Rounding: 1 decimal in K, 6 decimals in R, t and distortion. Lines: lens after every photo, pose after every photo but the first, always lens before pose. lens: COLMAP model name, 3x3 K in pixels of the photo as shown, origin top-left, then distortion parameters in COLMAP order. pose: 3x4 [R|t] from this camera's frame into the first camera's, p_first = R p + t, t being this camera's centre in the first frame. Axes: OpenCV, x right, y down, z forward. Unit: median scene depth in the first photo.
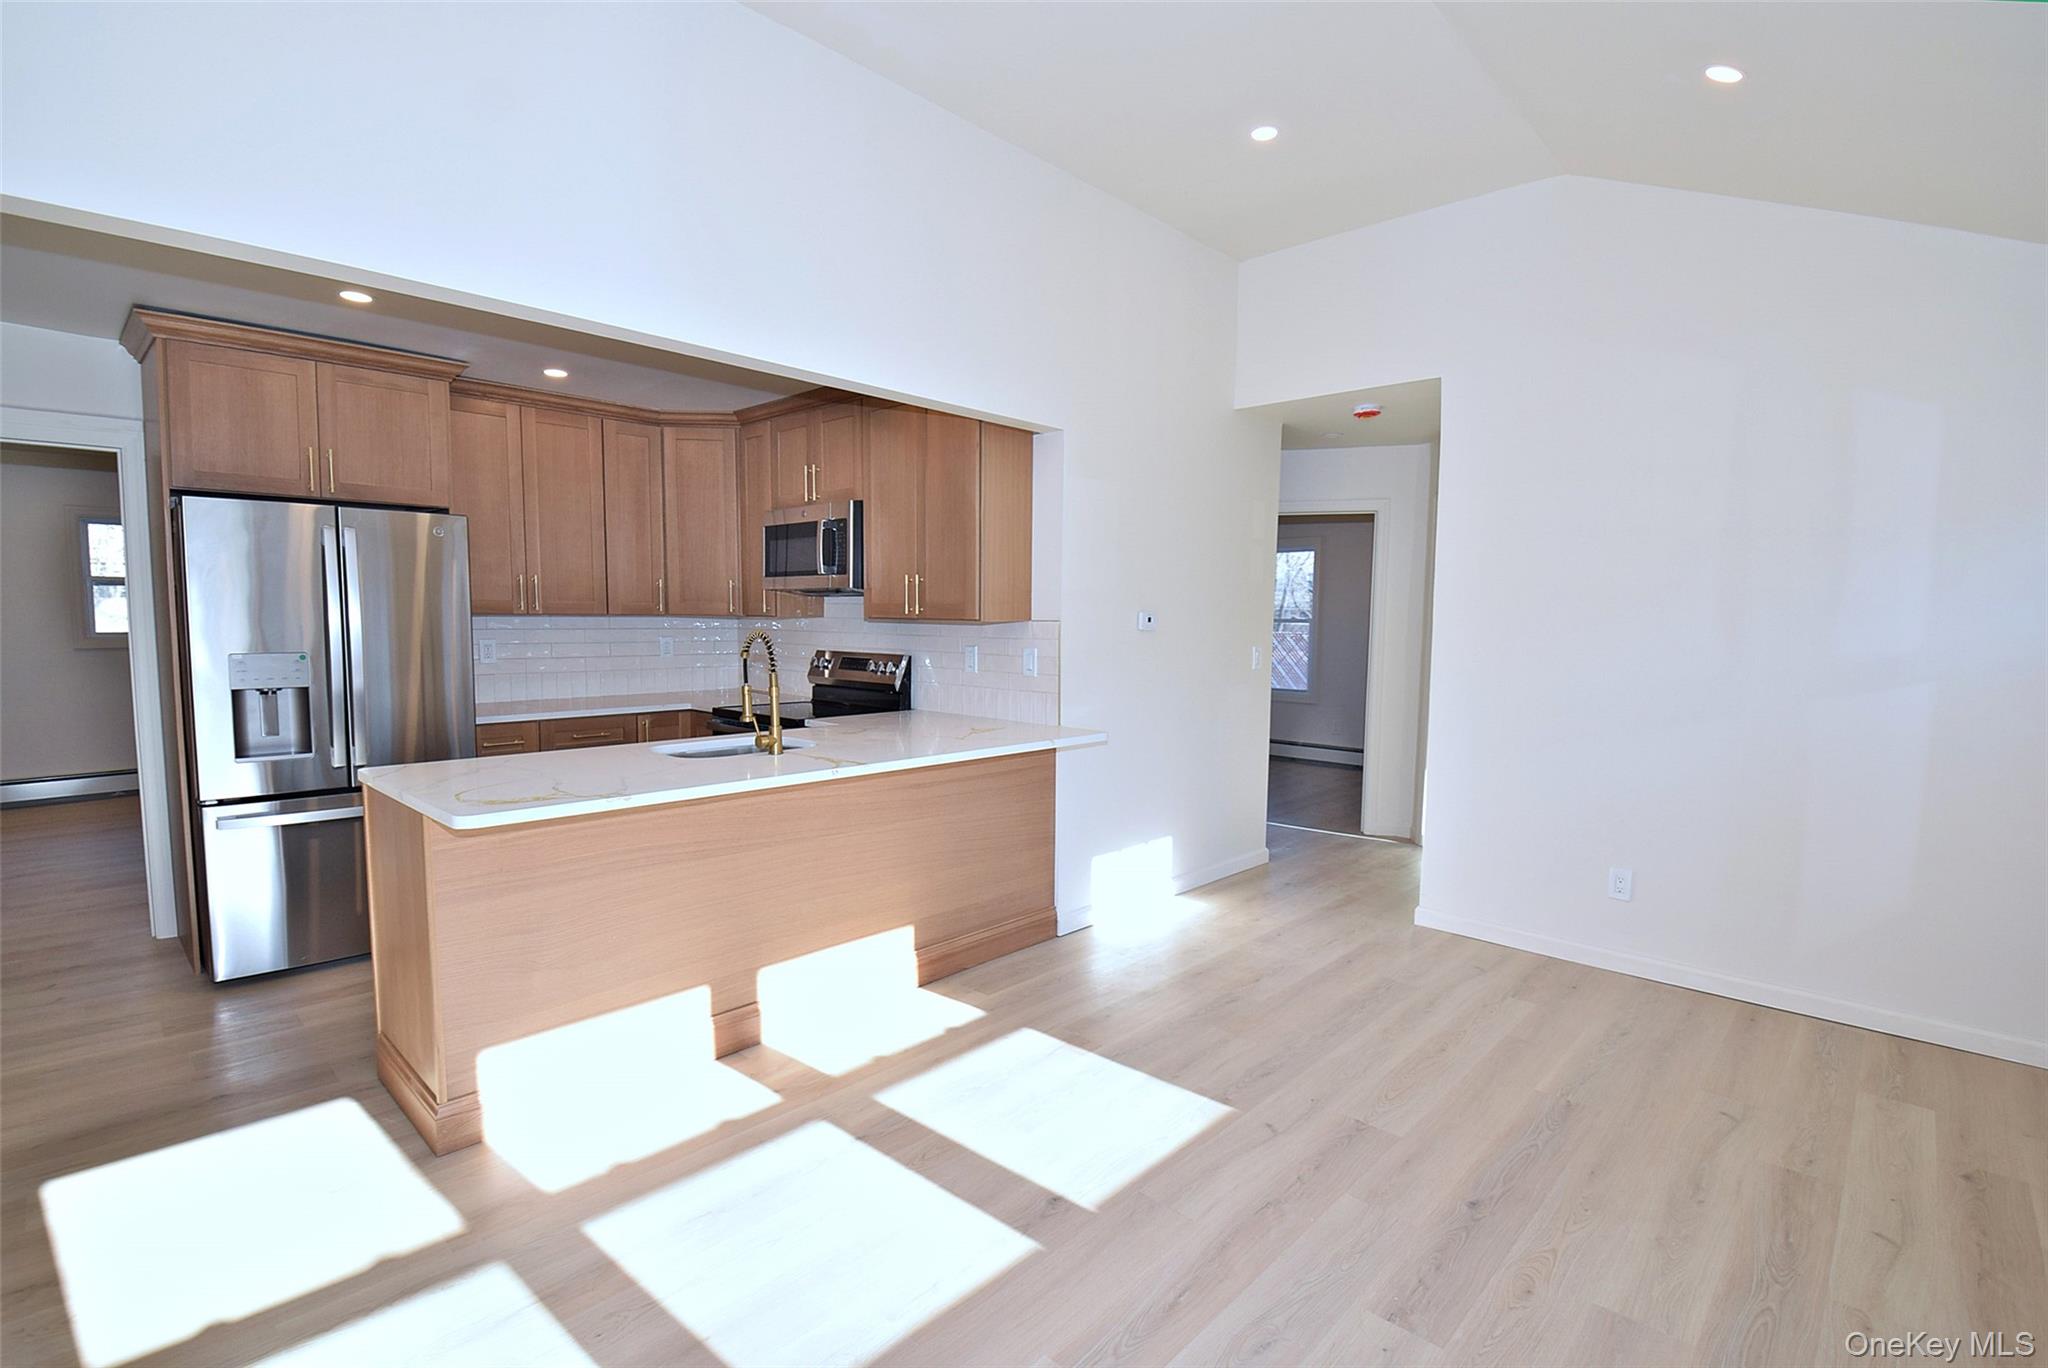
lens RADIAL K [[949.1, 0, 1039.3], [0, 949.1, 703.4], [0, 0, 1]] dist [0.015595, -0.026477]
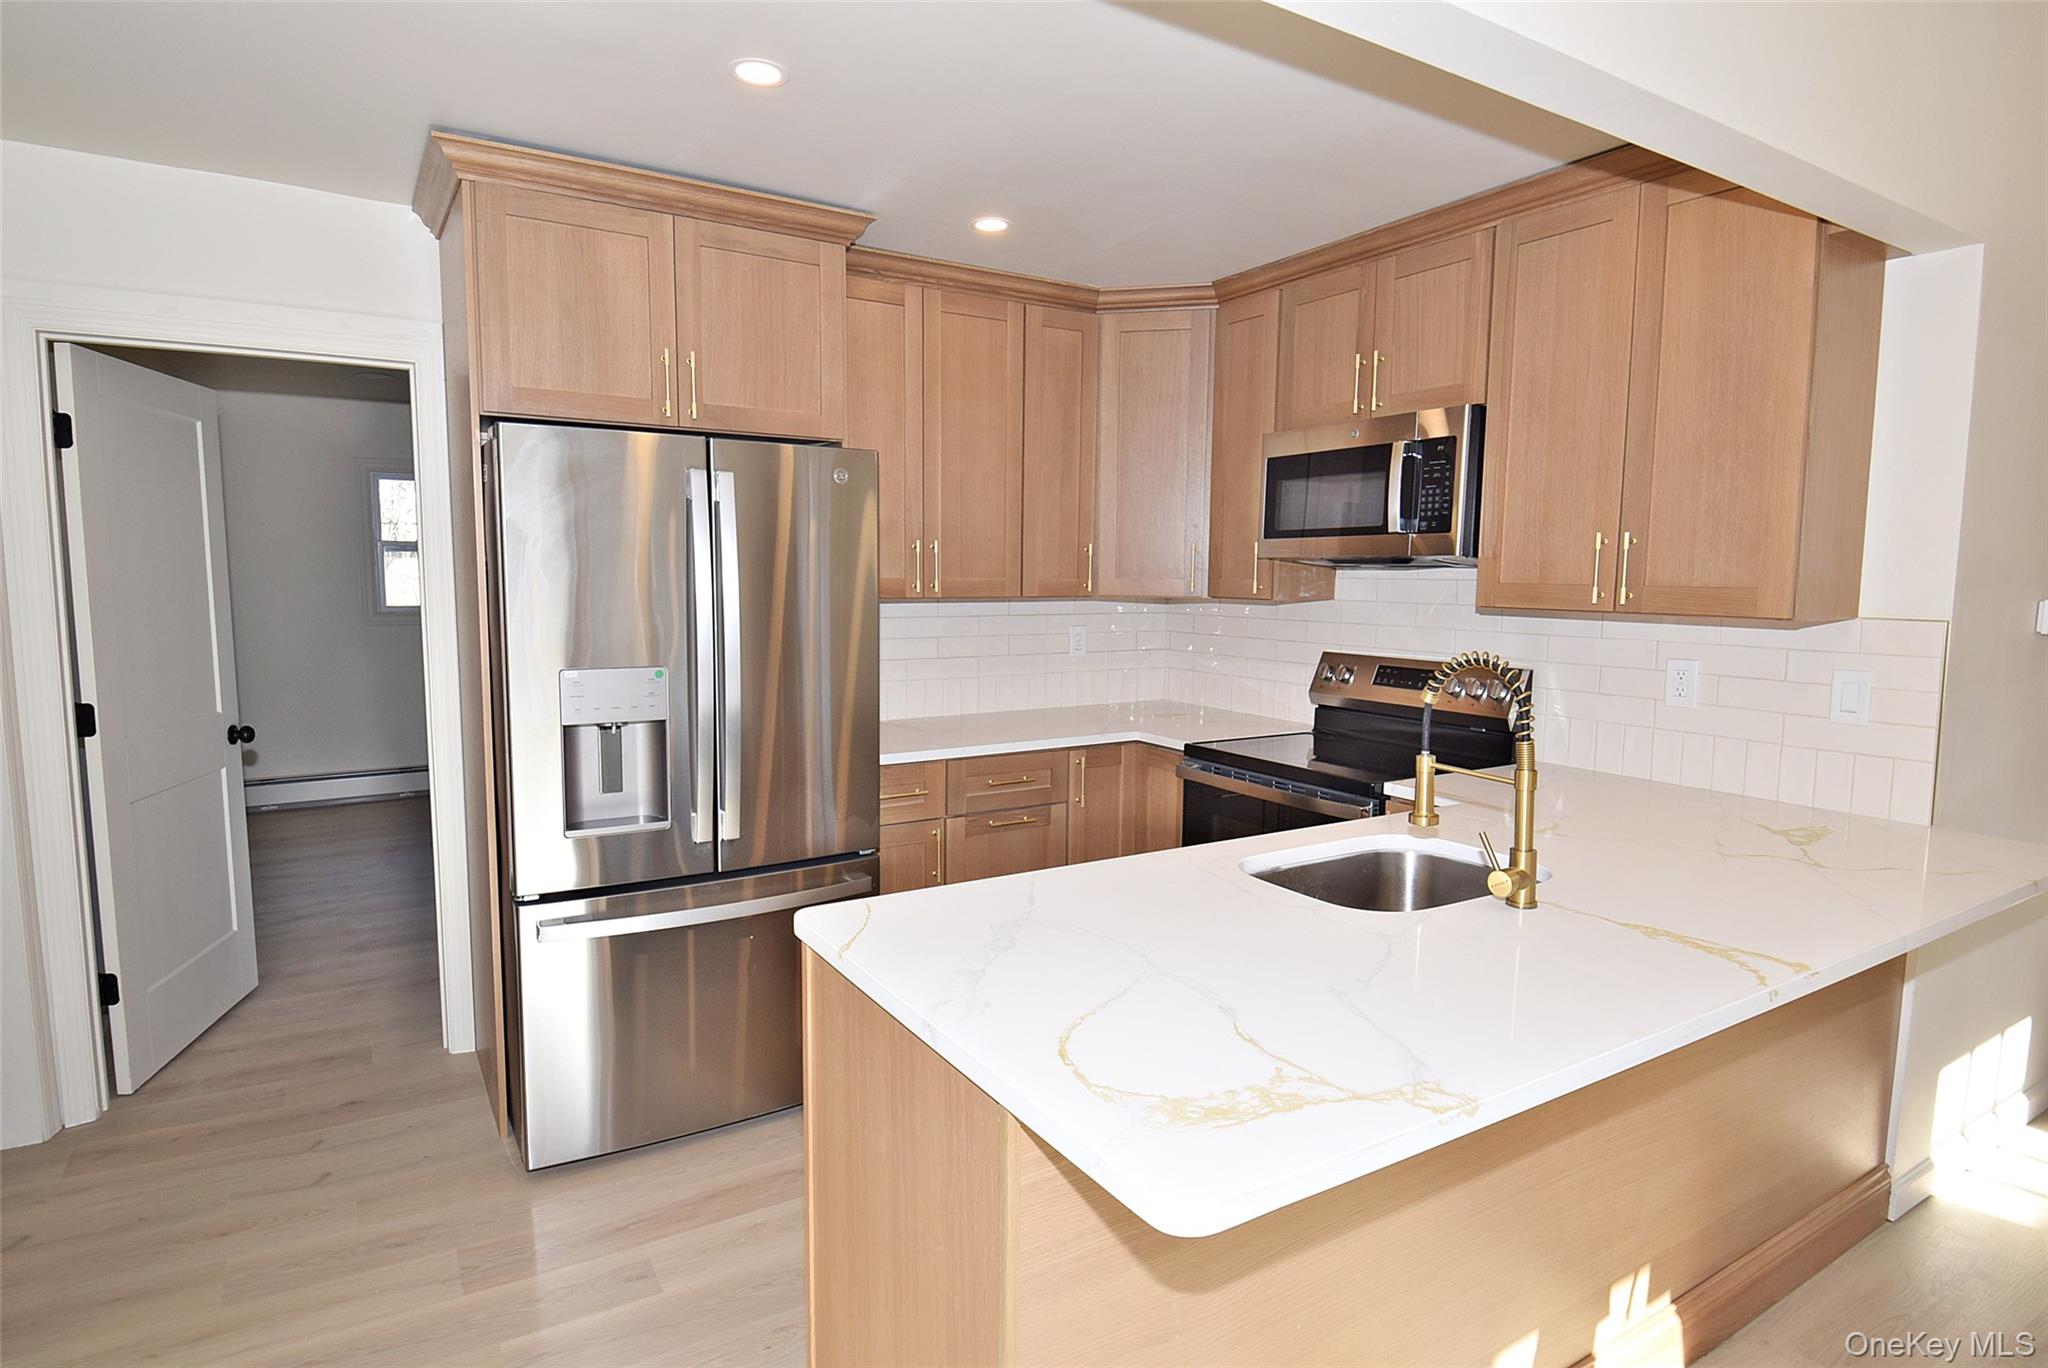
lens RADIAL K [[1090.2, 0, 1024.0], [0, 1090.2, 684.0], [0, 0, 1]] dist [0.021951, -0.000519]
pose [[0.964949, 0.024641, -0.261277, -0.302074], [-0.022523, 0.999685, 0.011097, -0.048740], [0.261468, -0.004824, 0.965200, 0.307610]]
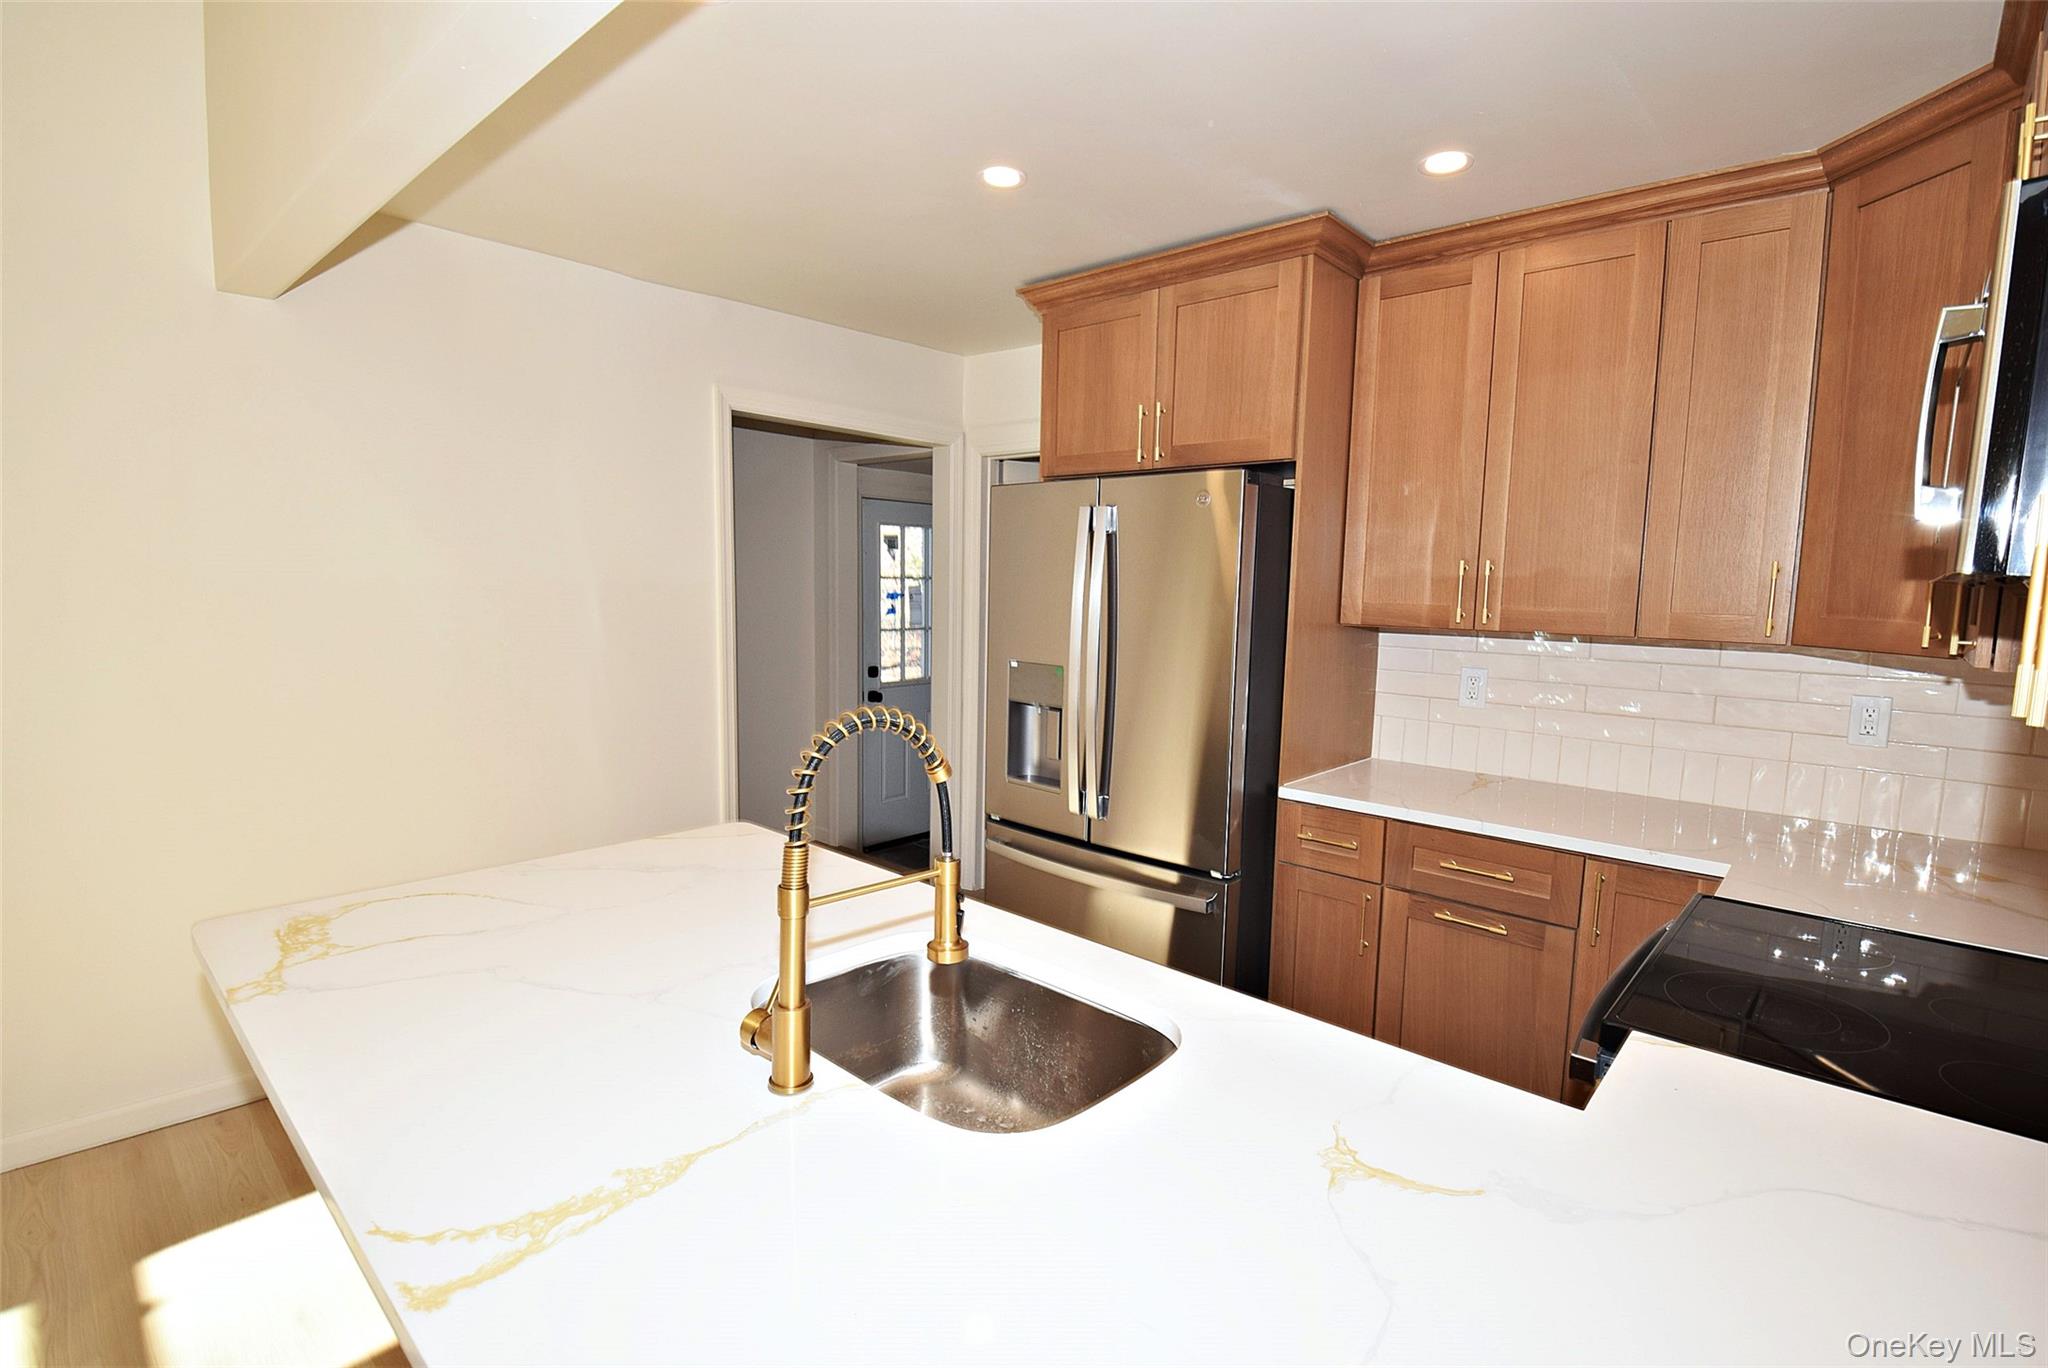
lens RADIAL K [[956.9, 0, 1024.0], [0, 956.9, 684.0], [0, 0, 1]] dist [-0.014563, -0.000285]
pose [[0.010574, 0.098070, -0.995123, 0.026192], [-0.115376, 0.988652, 0.096206, -0.098180], [0.993266, 0.113796, 0.021769, 0.837749]]
